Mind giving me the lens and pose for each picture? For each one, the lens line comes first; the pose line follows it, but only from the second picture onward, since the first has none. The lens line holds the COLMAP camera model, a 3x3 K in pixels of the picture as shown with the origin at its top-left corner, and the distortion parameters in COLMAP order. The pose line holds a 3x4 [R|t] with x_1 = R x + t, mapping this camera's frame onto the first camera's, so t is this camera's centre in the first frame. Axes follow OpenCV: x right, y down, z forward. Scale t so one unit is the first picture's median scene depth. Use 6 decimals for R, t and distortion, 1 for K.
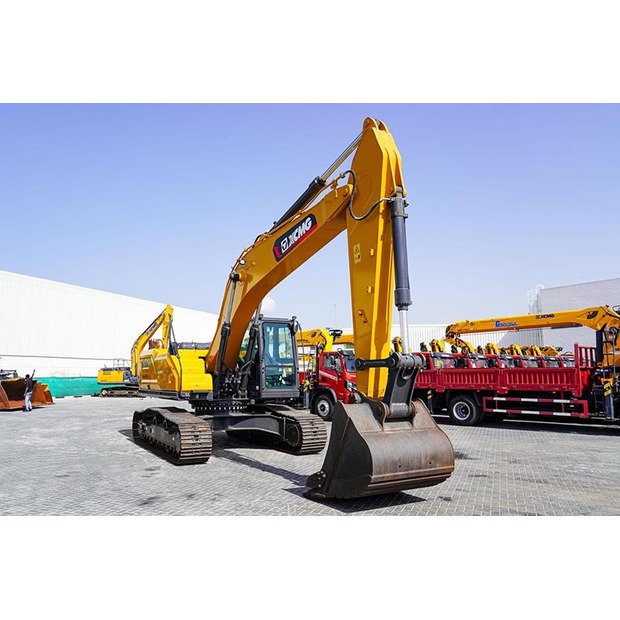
lens RADIAL K [[528.4, 0, 310.0], [0, 528.4, 310.0], [0, 0, 1]] dist [-0.015735, -0.006325]
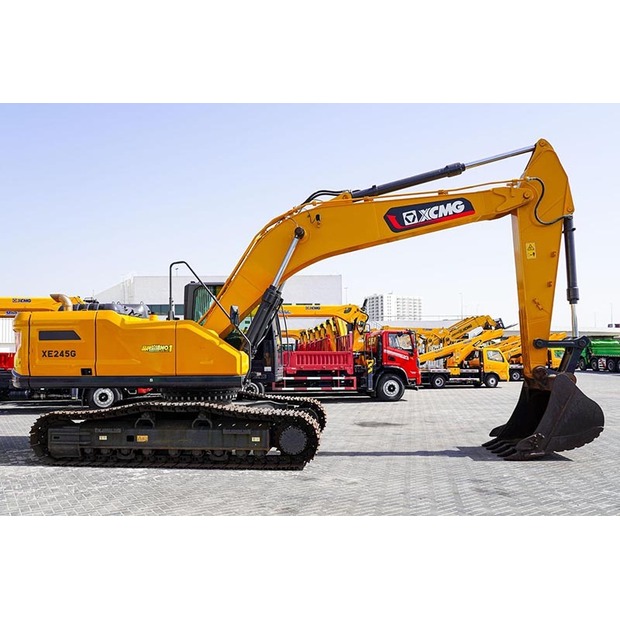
lens RADIAL K [[509.3, 0, 310.0], [0, 509.3, 310.0], [0, 0, 1]] dist [-0.047655, -0.003271]
pose [[0.532603, 0.082149, 0.842369, -0.600875], [-0.101541, 0.994292, -0.032764, 0.060849], [-0.840252, -0.068085, 0.537904, 0.431957]]
